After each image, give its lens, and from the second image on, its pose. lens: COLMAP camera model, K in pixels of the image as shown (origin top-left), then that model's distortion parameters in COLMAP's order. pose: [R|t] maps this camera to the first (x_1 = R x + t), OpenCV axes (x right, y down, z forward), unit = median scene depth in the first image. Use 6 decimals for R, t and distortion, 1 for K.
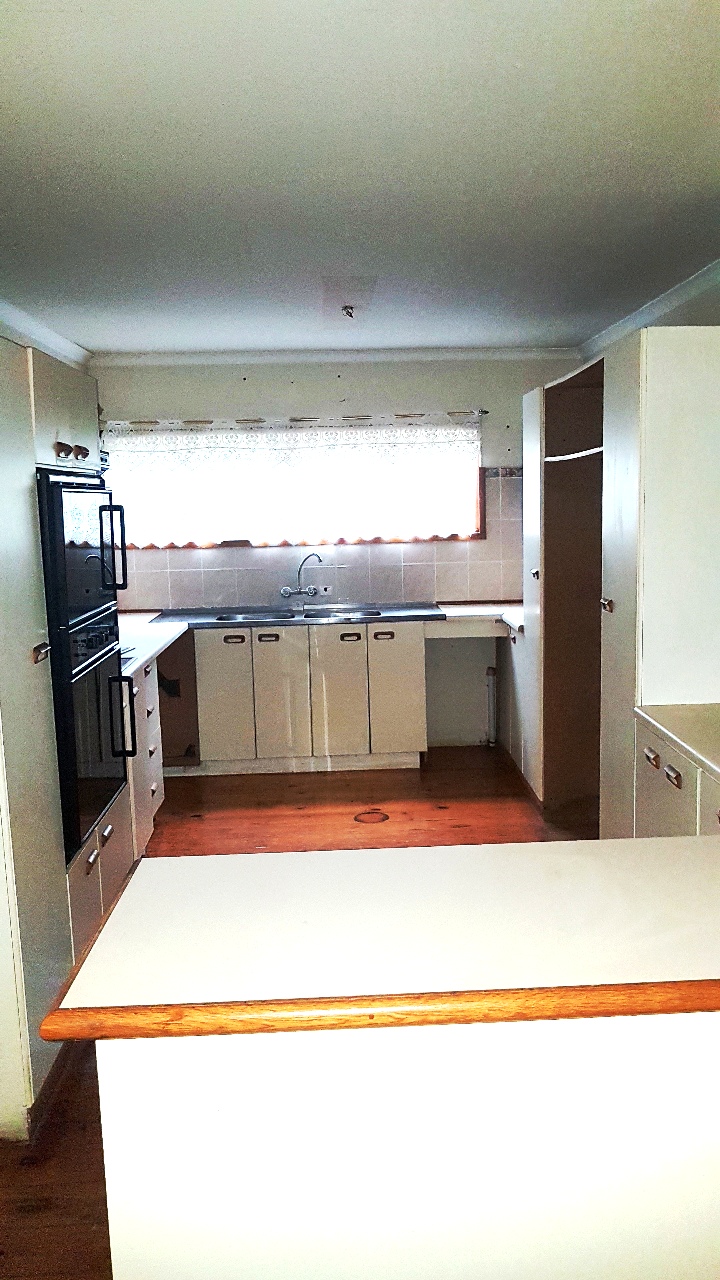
lens RADIAL K [[972.8, 0, 360.0], [0, 972.8, 640.0], [0, 0, 1]] dist [0.005952, 0.001520]
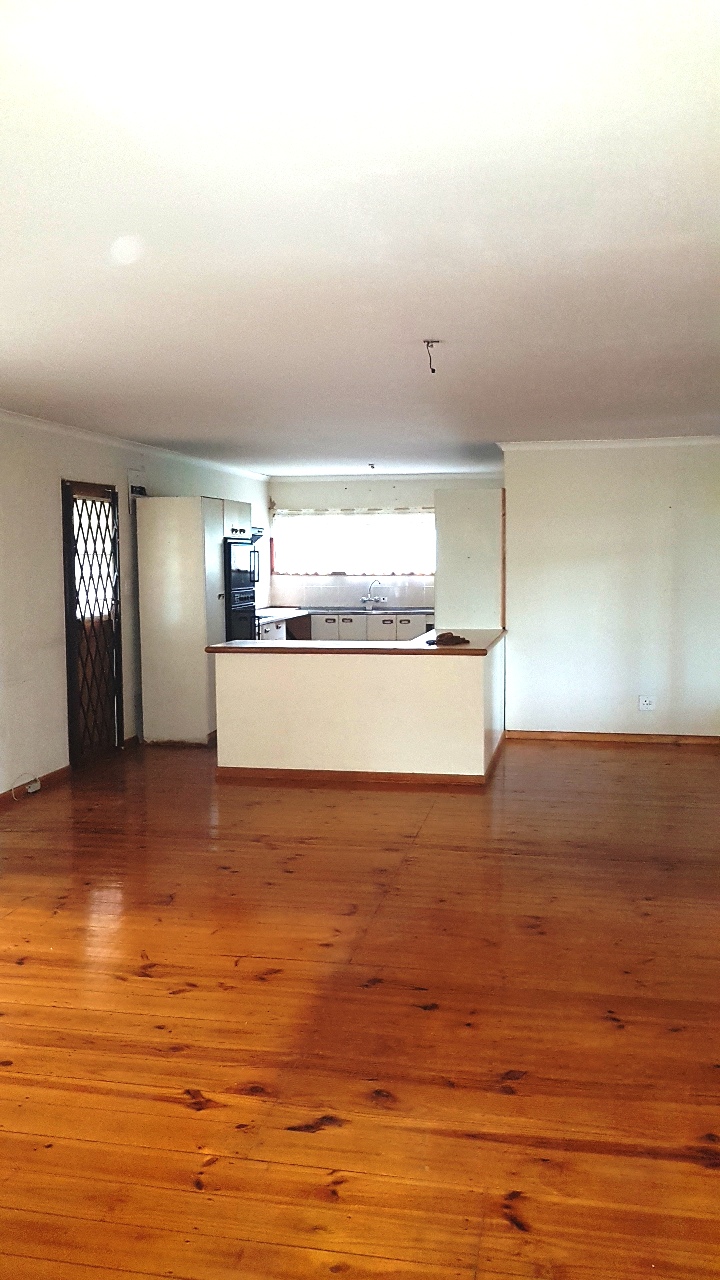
lens RADIAL K [[972.8, 0, 360.0], [0, 972.8, 640.0], [0, 0, 1]] dist [0.005952, 0.001520]
pose [[0.970406, 0.042471, -0.237715, 0.395848], [-0.055489, 0.997288, -0.048340, 0.129163], [0.235018, 0.060100, 0.970131, -0.886768]]
